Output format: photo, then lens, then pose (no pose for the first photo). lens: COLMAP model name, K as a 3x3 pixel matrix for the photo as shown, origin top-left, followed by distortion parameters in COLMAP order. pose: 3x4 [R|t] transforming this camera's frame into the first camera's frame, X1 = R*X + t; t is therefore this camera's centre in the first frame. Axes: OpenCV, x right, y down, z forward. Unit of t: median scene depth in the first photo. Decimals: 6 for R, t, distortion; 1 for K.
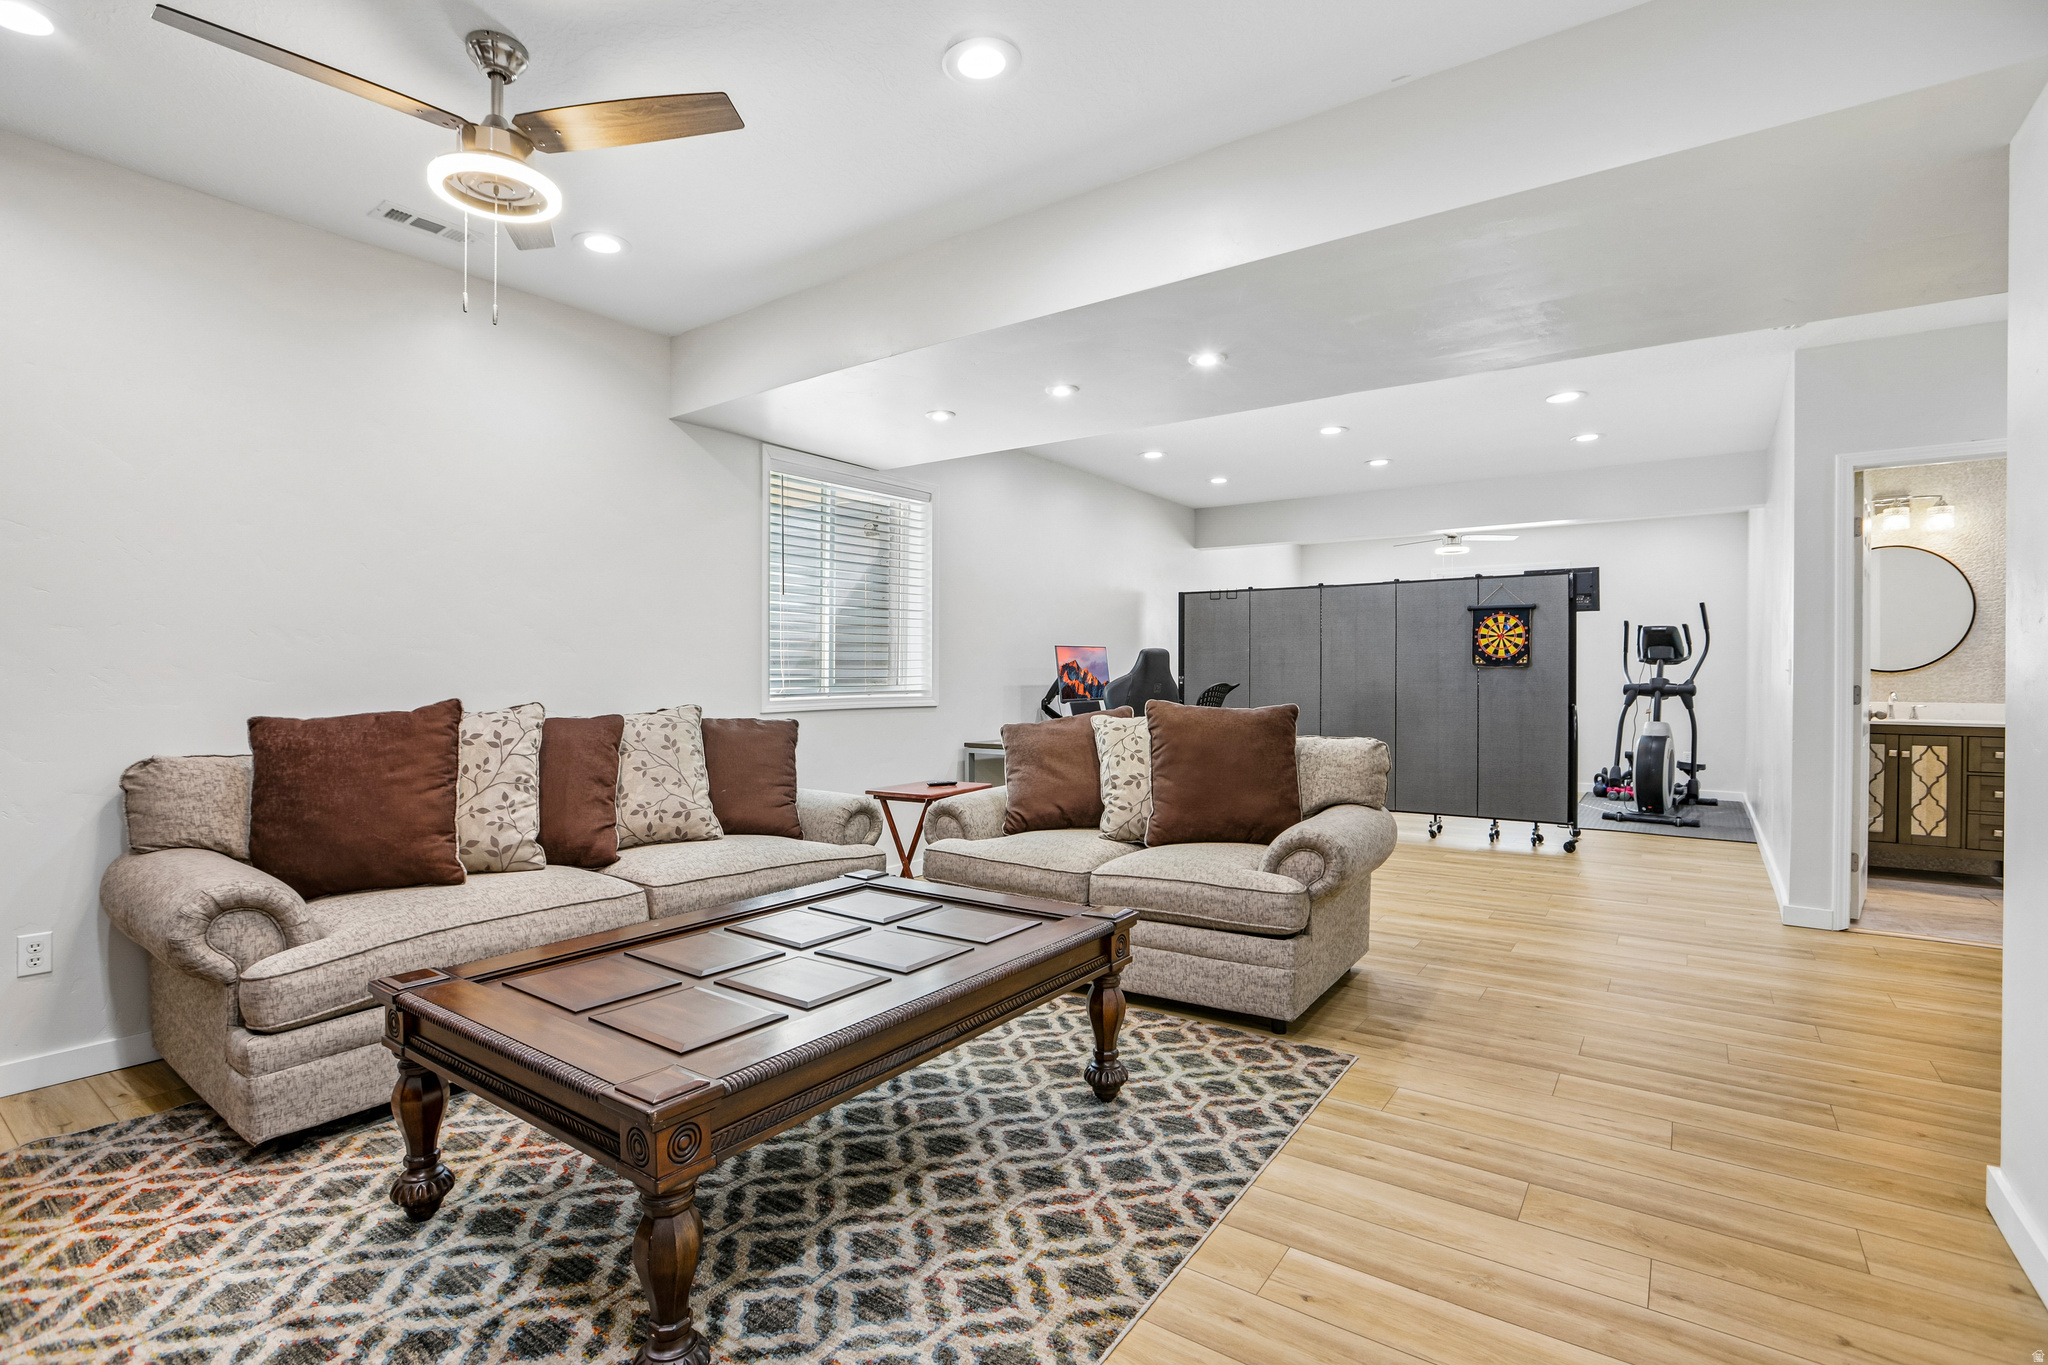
lens RADIAL K [[956.8, 0, 1009.3], [0, 956.8, 678.9], [0, 0, 1]] dist [-0.016946, 0.000568]
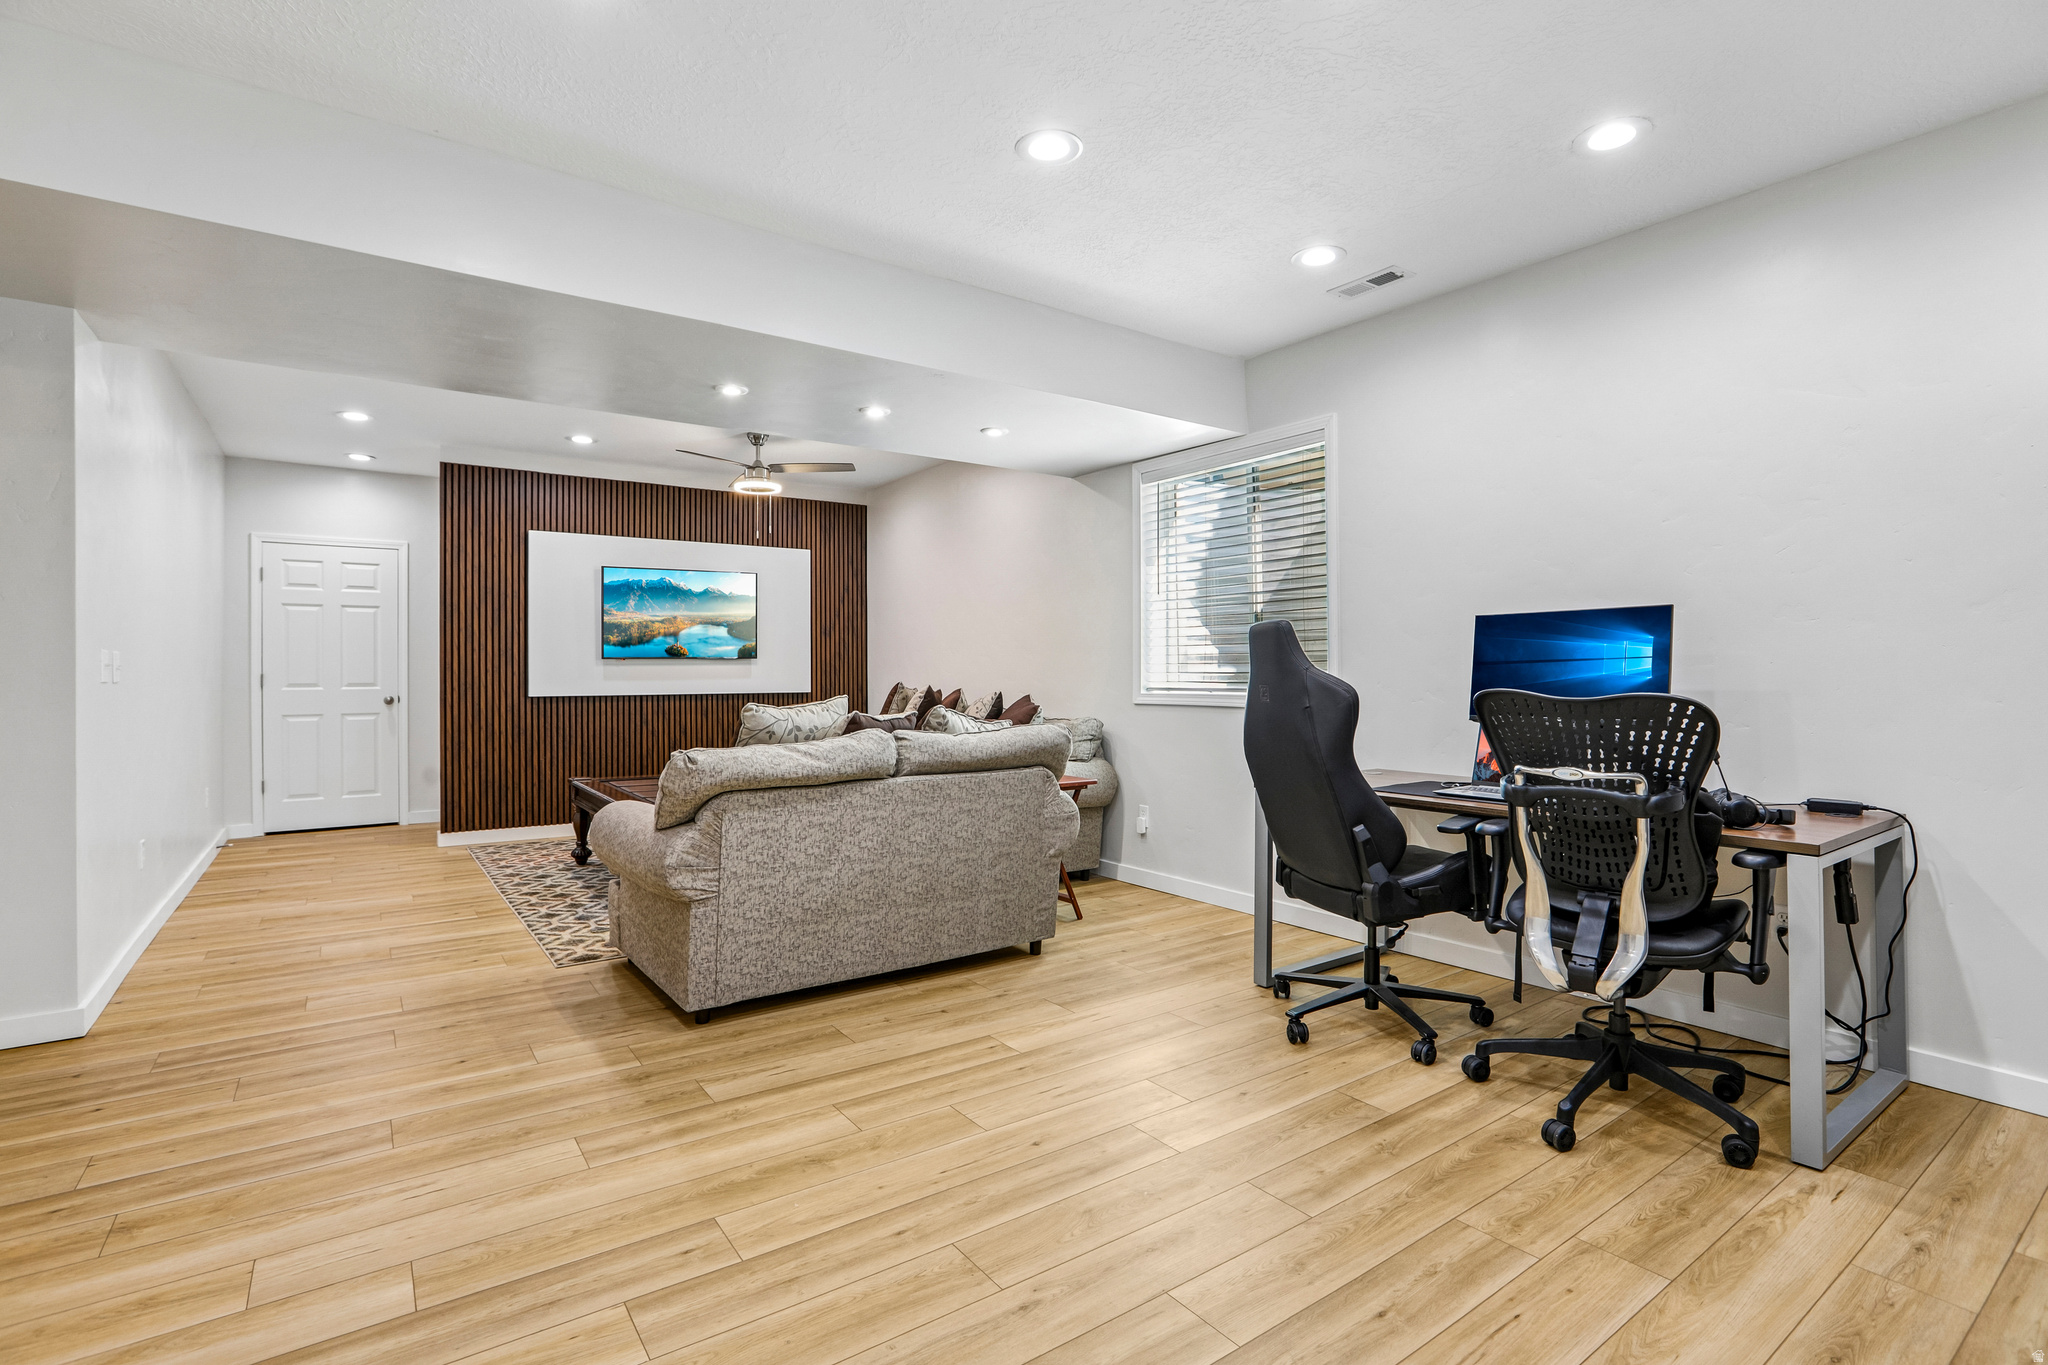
lens RADIAL K [[956.8, 0, 1008.9], [0, 956.8, 680.6], [0, 0, 1]] dist [-0.016946, 0.000568]
pose [[-0.333438, 0.006253, -0.942751, 0.651156], [0.011603, 0.999929, 0.002528, 0.007783], [0.942701, -0.010096, -0.333487, 0.956652]]
